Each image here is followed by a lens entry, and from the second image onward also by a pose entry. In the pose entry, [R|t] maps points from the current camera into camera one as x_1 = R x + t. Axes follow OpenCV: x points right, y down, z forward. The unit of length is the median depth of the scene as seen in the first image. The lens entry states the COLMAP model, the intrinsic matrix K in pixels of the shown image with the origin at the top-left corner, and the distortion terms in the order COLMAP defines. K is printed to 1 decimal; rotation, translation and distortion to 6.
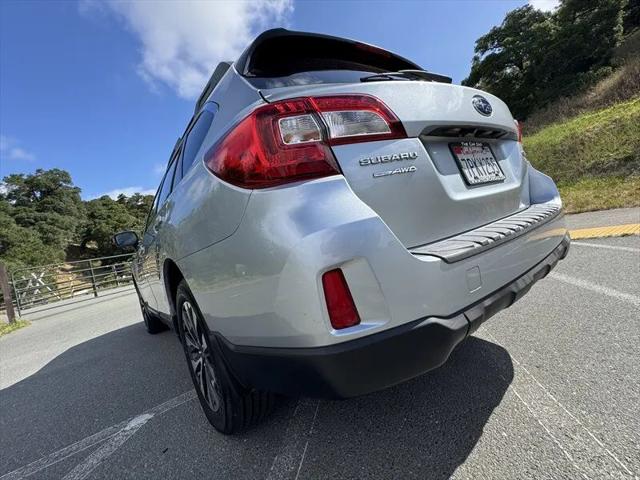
lens RADIAL K [[287.8, 0, 319.8], [0, 287.8, 238.0], [0, 0, 1]] dist [-0.000182, -0.000258]
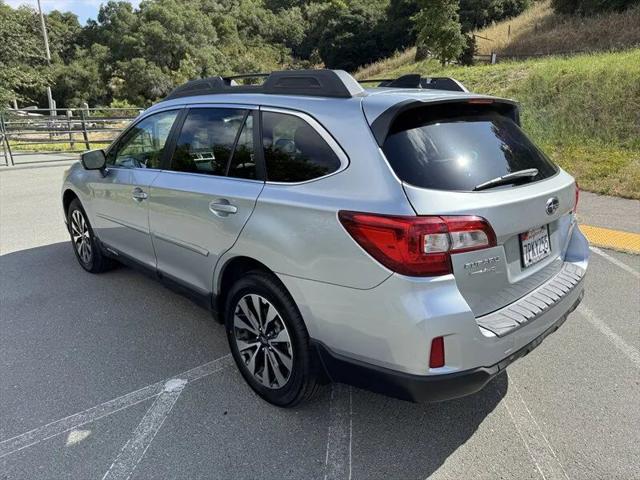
lens RADIAL K [[467.2, 0, 320.0], [0, 467.2, 240.0], [0, 0, 1]] dist [0.004473, -0.003333]
pose [[0.968858, 0.173573, 0.176597, -0.790268], [-0.212038, 0.949890, 0.229670, -0.595662], [-0.127883, -0.259963, 0.957113, -0.909779]]
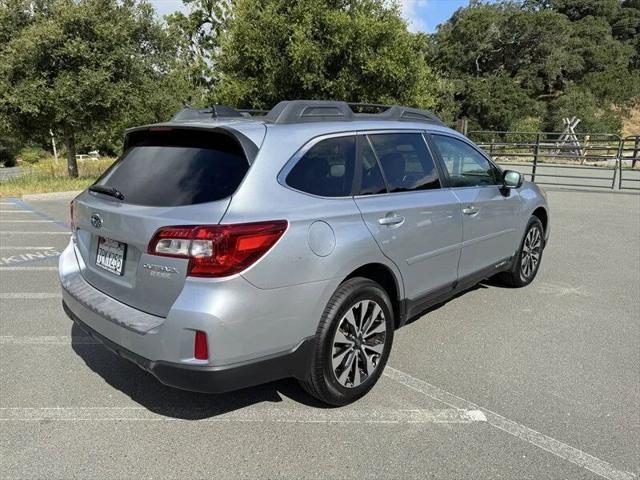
lens RADIAL K [[467.2, 0, 320.0], [0, 467.2, 240.0], [0, 0, 1]] dist [0.004473, -0.003333]
pose [[0.166249, 0.423605, -0.890460, 2.951167], [-0.046355, 0.905386, 0.422051, -1.451728], [0.984994, -0.028888, 0.170156, 1.756271]]
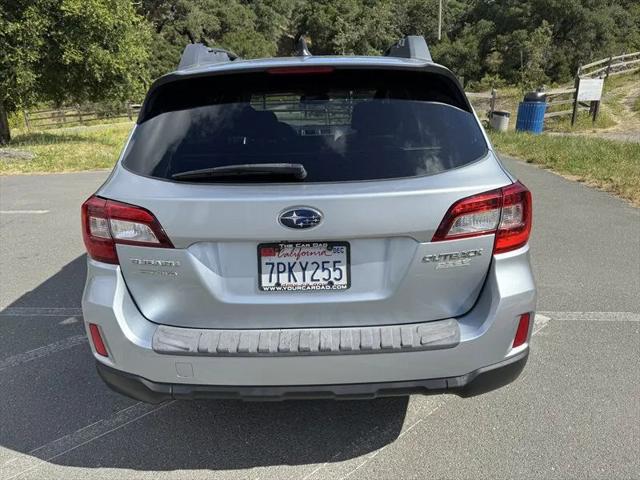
lens RADIAL K [[467.2, 0, 320.0], [0, 467.2, 240.0], [0, 0, 1]] dist [0.004473, -0.003333]
pose [[0.774850, 0.372250, -0.510919, 1.435823], [-0.151809, 0.894154, 0.421241, -1.057066], [0.613647, -0.248836, 0.749345, -0.062241]]
